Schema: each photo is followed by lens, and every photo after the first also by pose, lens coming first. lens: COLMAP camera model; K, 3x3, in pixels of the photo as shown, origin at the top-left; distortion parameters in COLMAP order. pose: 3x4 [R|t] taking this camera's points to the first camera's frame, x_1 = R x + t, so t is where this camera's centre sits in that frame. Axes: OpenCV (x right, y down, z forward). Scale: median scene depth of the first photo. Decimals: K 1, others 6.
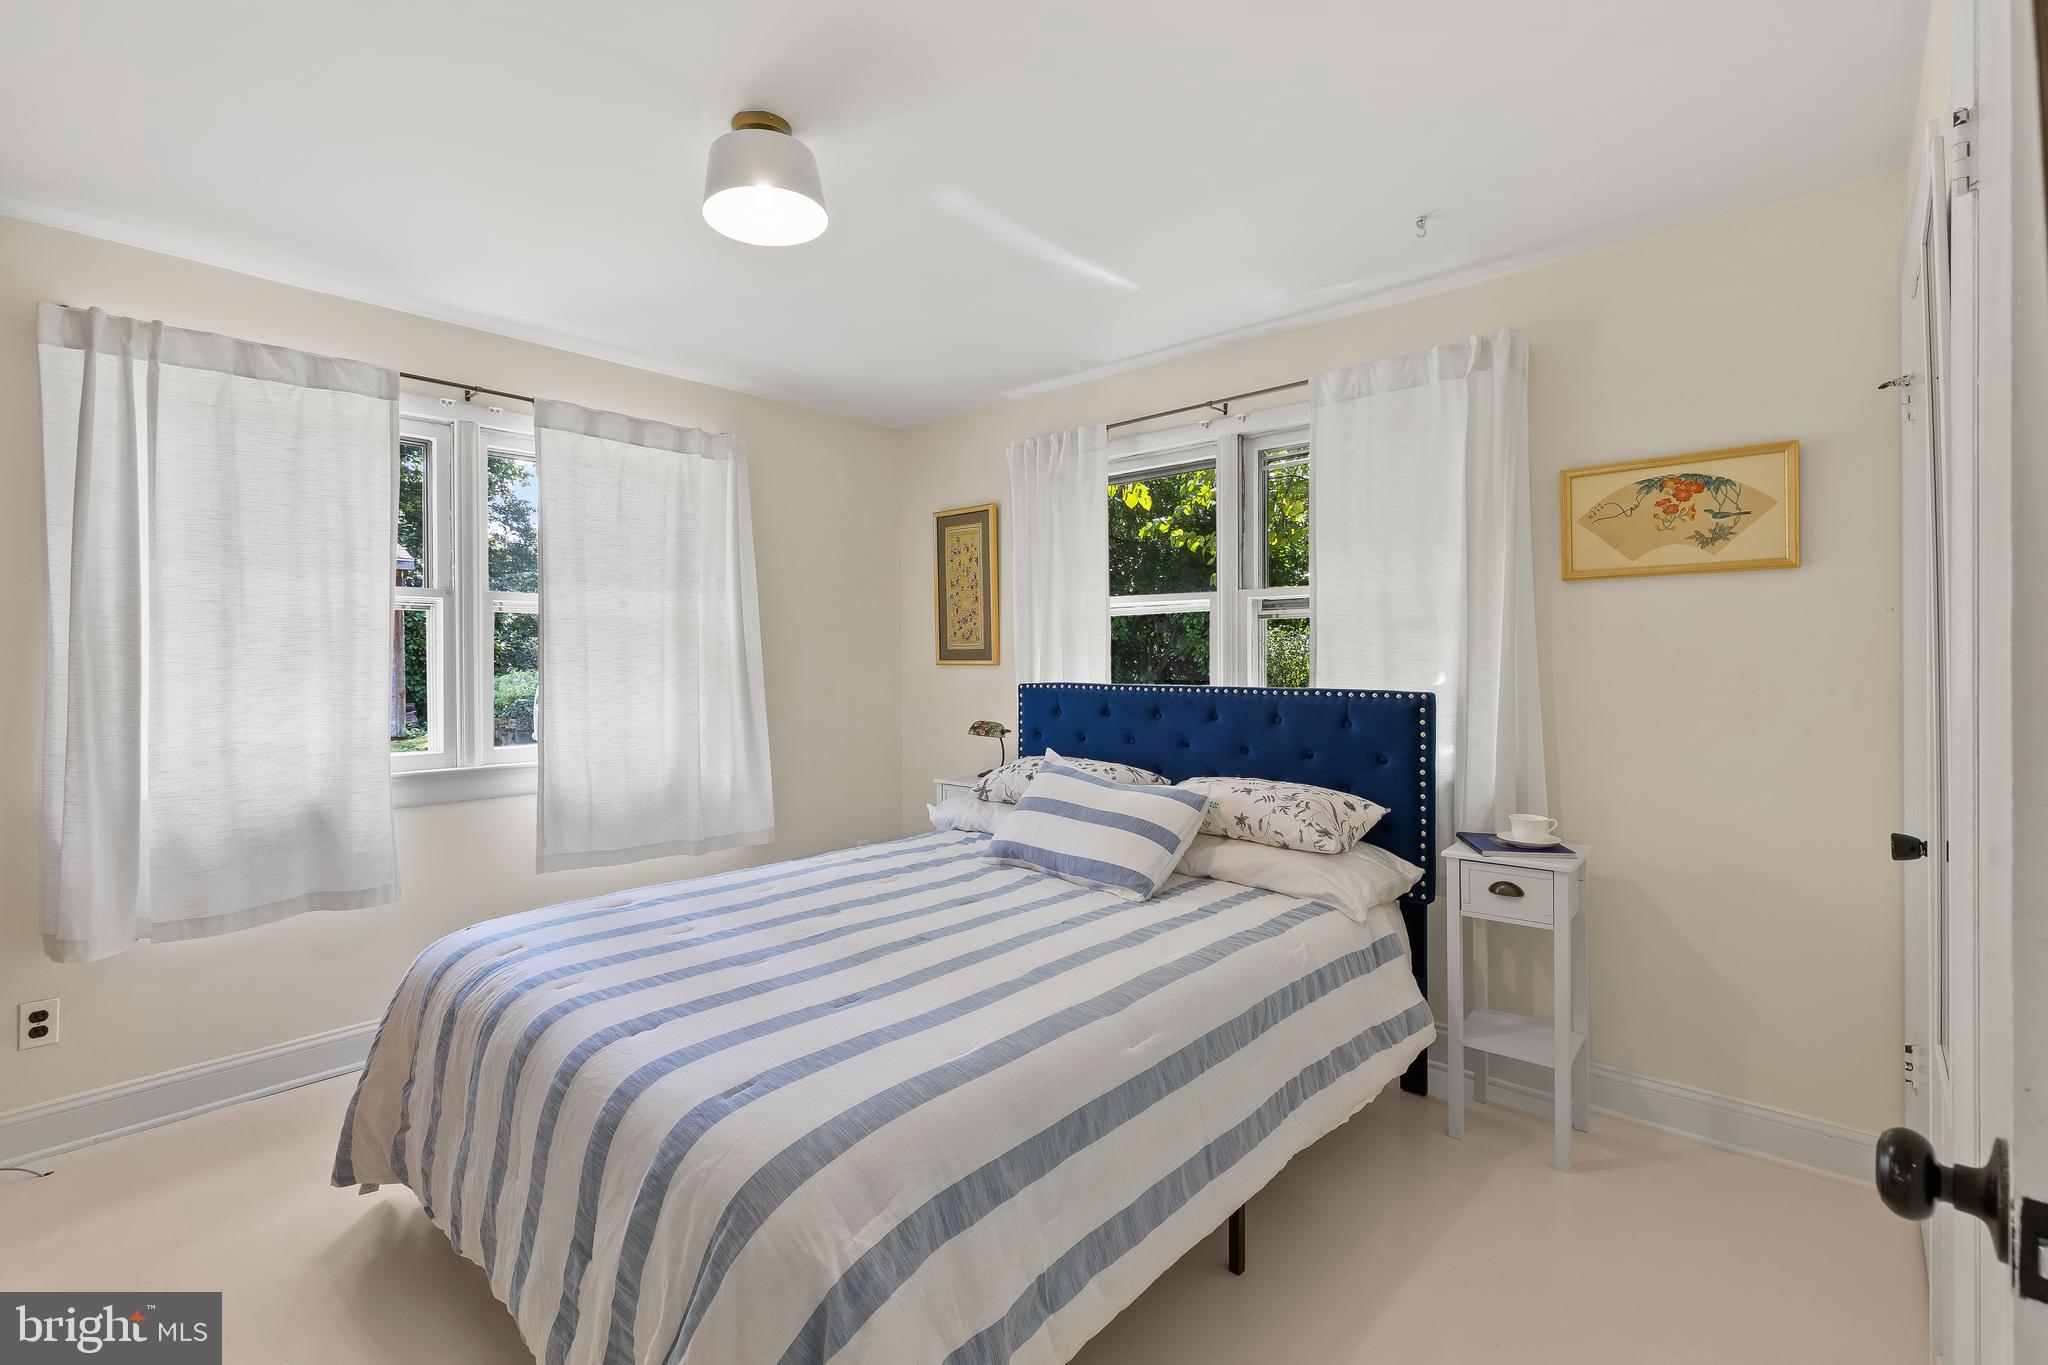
lens RADIAL K [[930.7, 0, 1036.2], [0, 930.7, 671.6], [0, 0, 1]] dist [-0.002653, 0.000045]
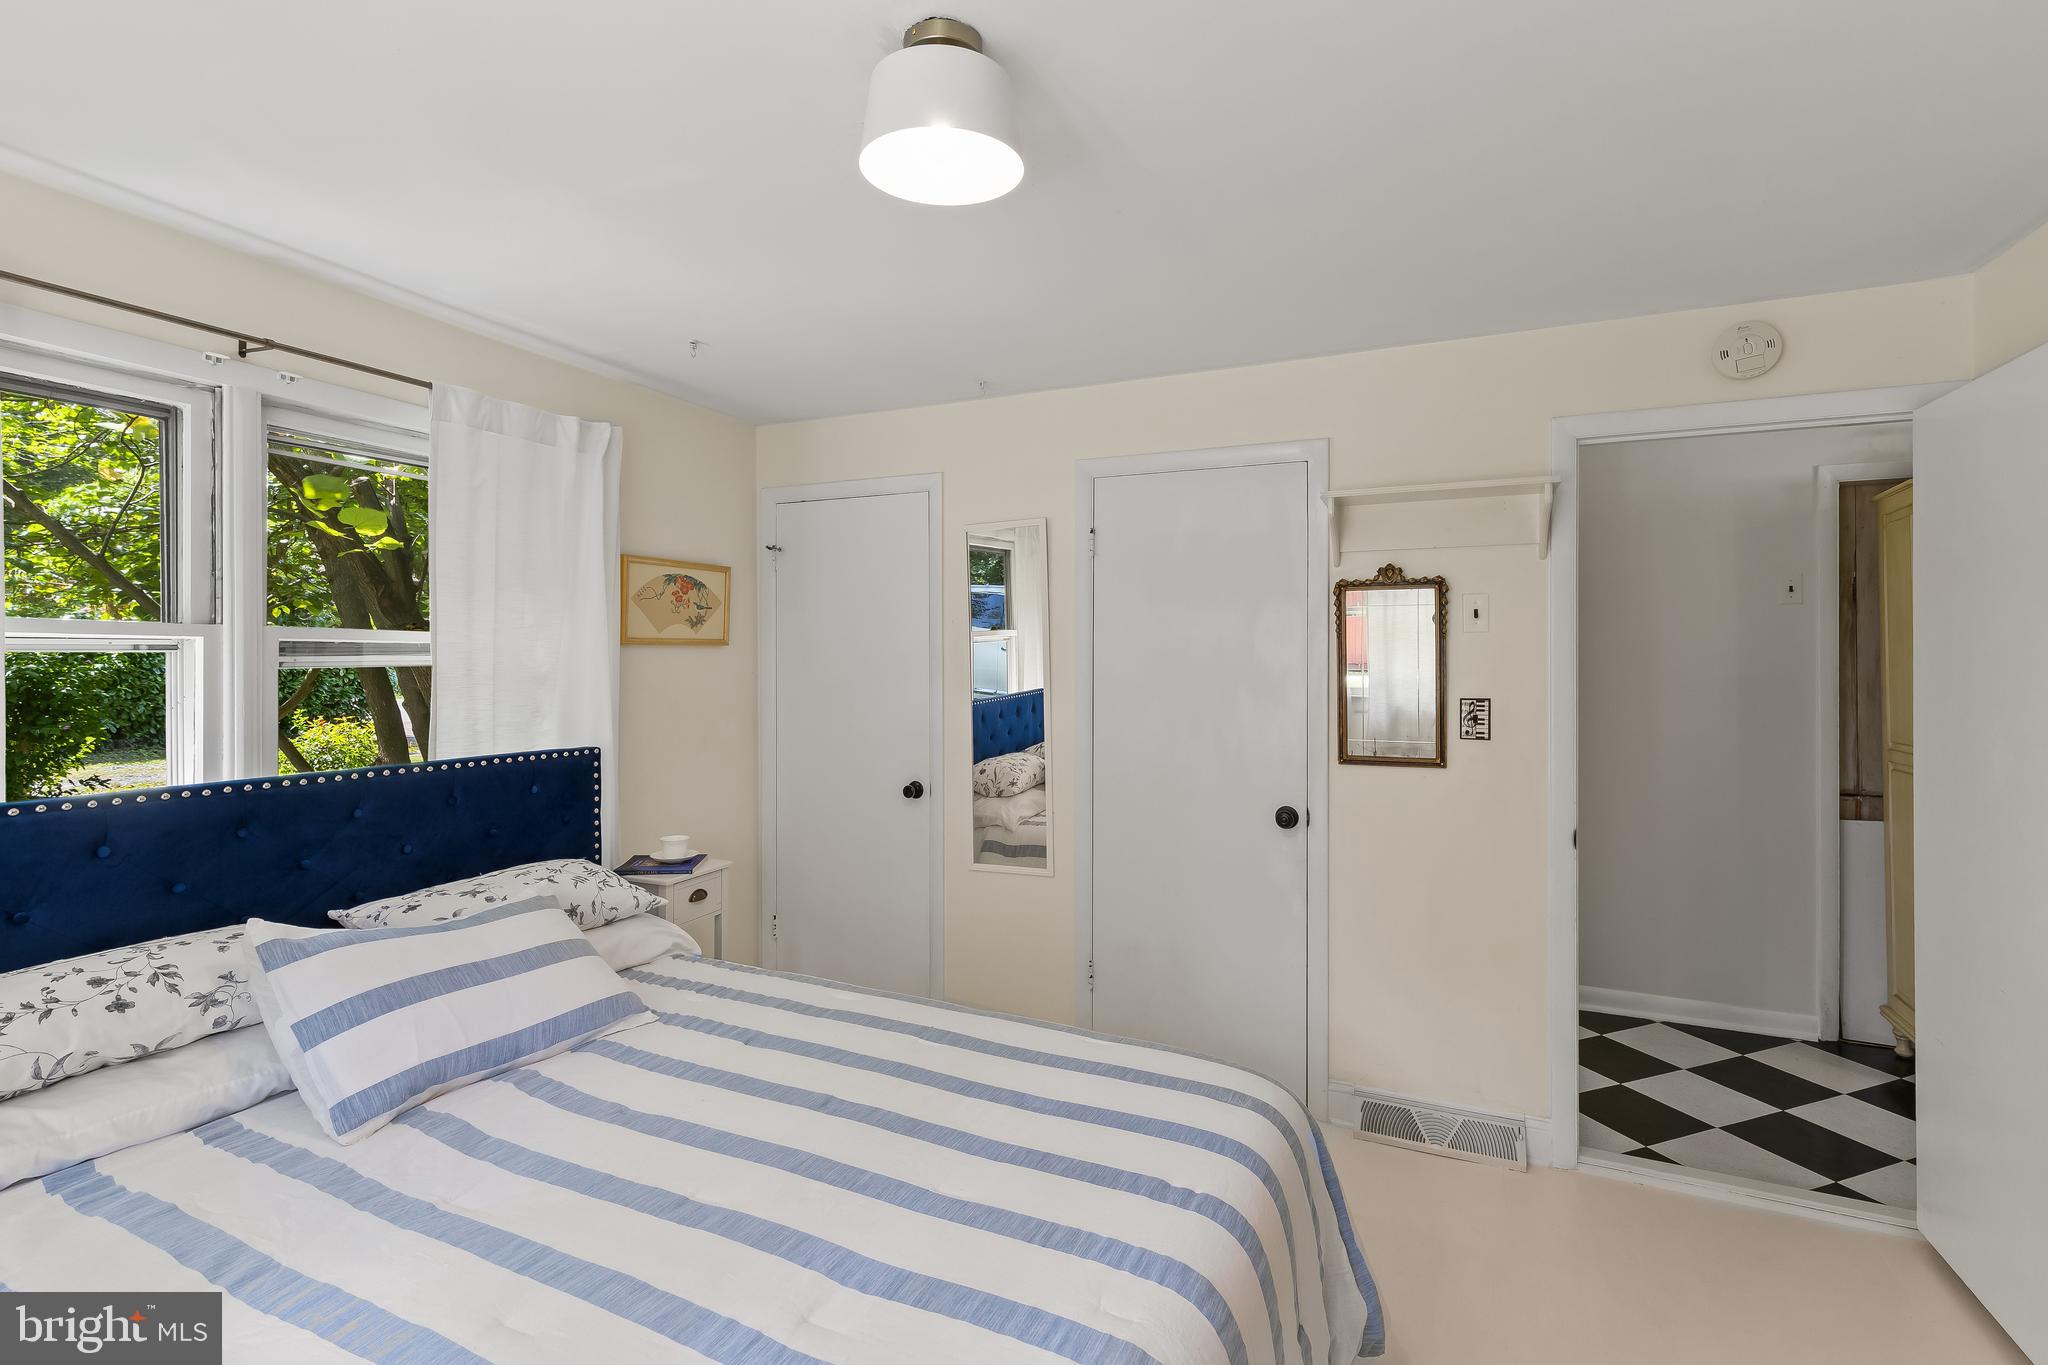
lens RADIAL K [[930.7, 0, 1029.4], [0, 930.7, 662.5], [0, 0, 1]] dist [-0.002653, 0.000045]
pose [[-0.305609, -0.000089, 0.952157, -0.791393], [0.013104, 0.999905, 0.004300, -0.076754], [-0.952067, 0.013791, -0.305579, 0.910964]]
